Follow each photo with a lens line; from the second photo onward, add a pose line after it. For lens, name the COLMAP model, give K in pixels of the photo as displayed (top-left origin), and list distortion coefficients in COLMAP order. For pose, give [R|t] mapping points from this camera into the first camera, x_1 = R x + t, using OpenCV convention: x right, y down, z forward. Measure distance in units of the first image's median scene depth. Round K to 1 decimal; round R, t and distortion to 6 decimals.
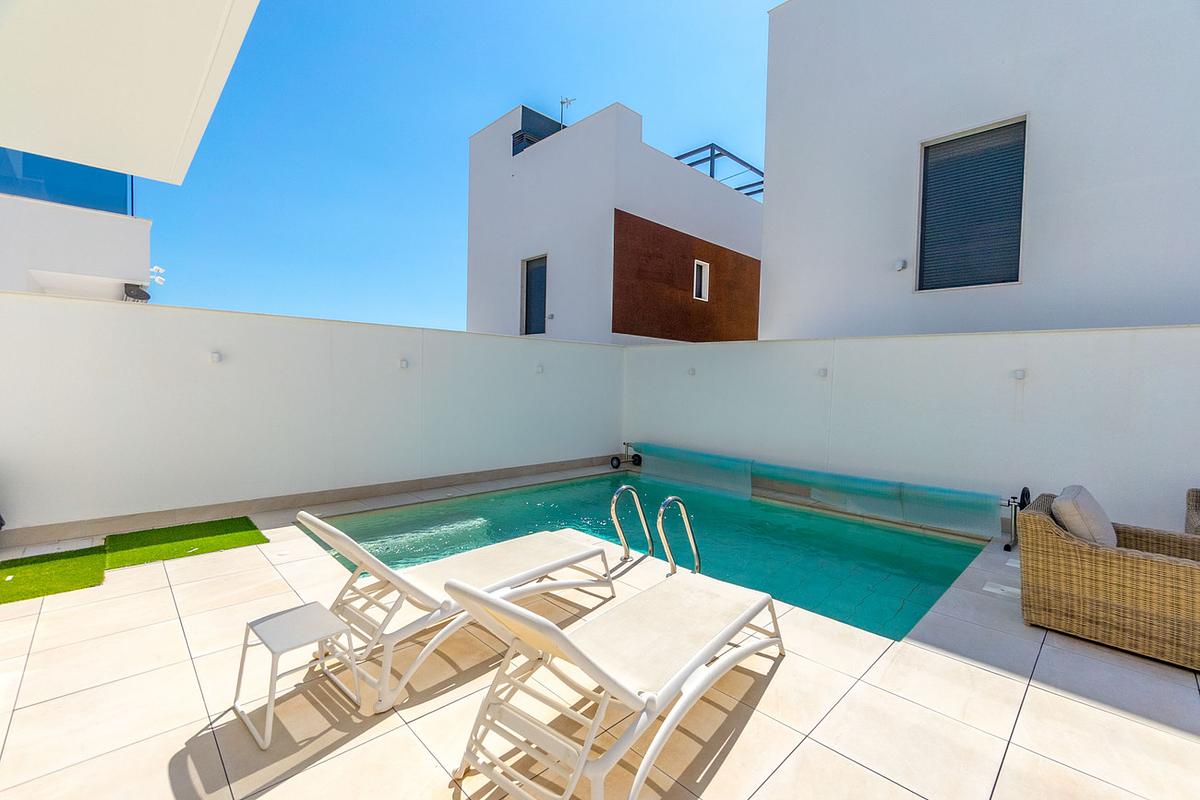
lens RADIAL K [[509.8, 0, 598.3], [0, 509.8, 398.3], [0, 0, 1]] dist [-0.014016, 0.000071]
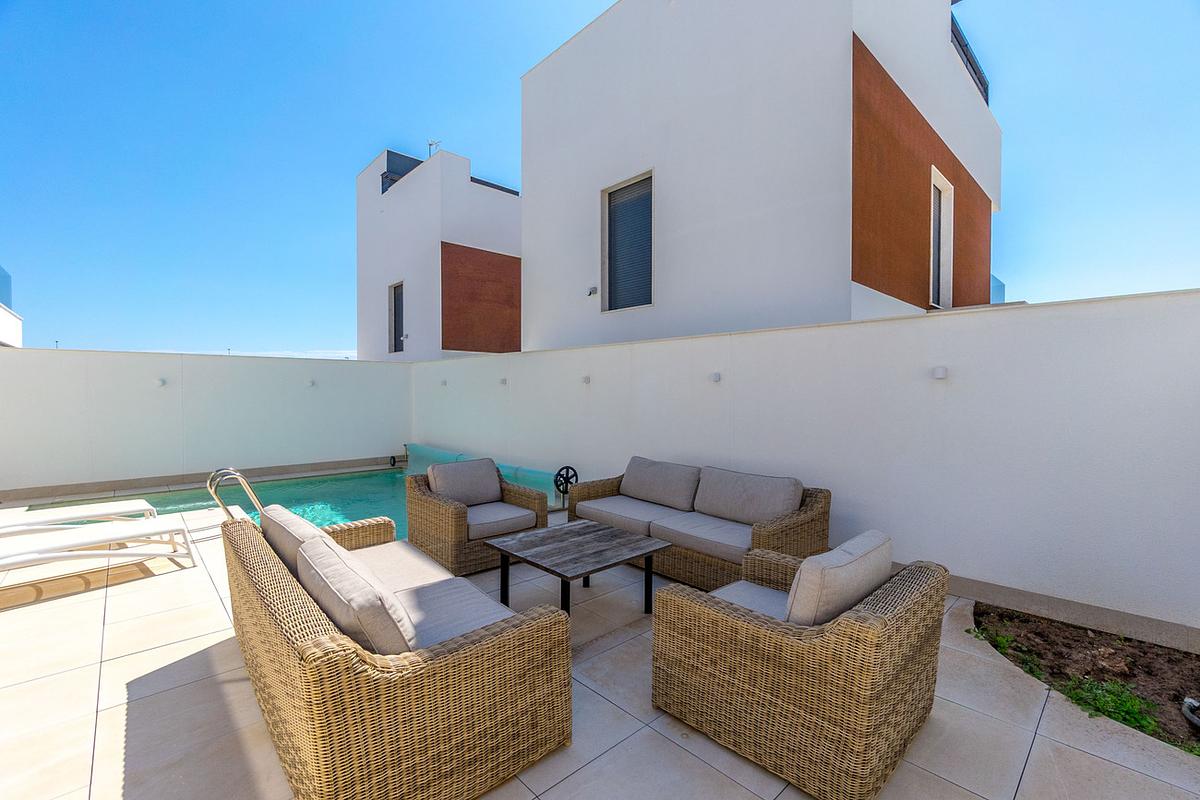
lens RADIAL K [[521.4, 0, 598.3], [0, 521.4, 392.9], [0, 0, 1]] dist [-0.003219, -0.000214]
pose [[0.999386, -0.028431, -0.020492, 0.630389], [0.027824, 0.999183, -0.029305, 0.019035], [0.021308, 0.028717, 0.999360, -0.244498]]
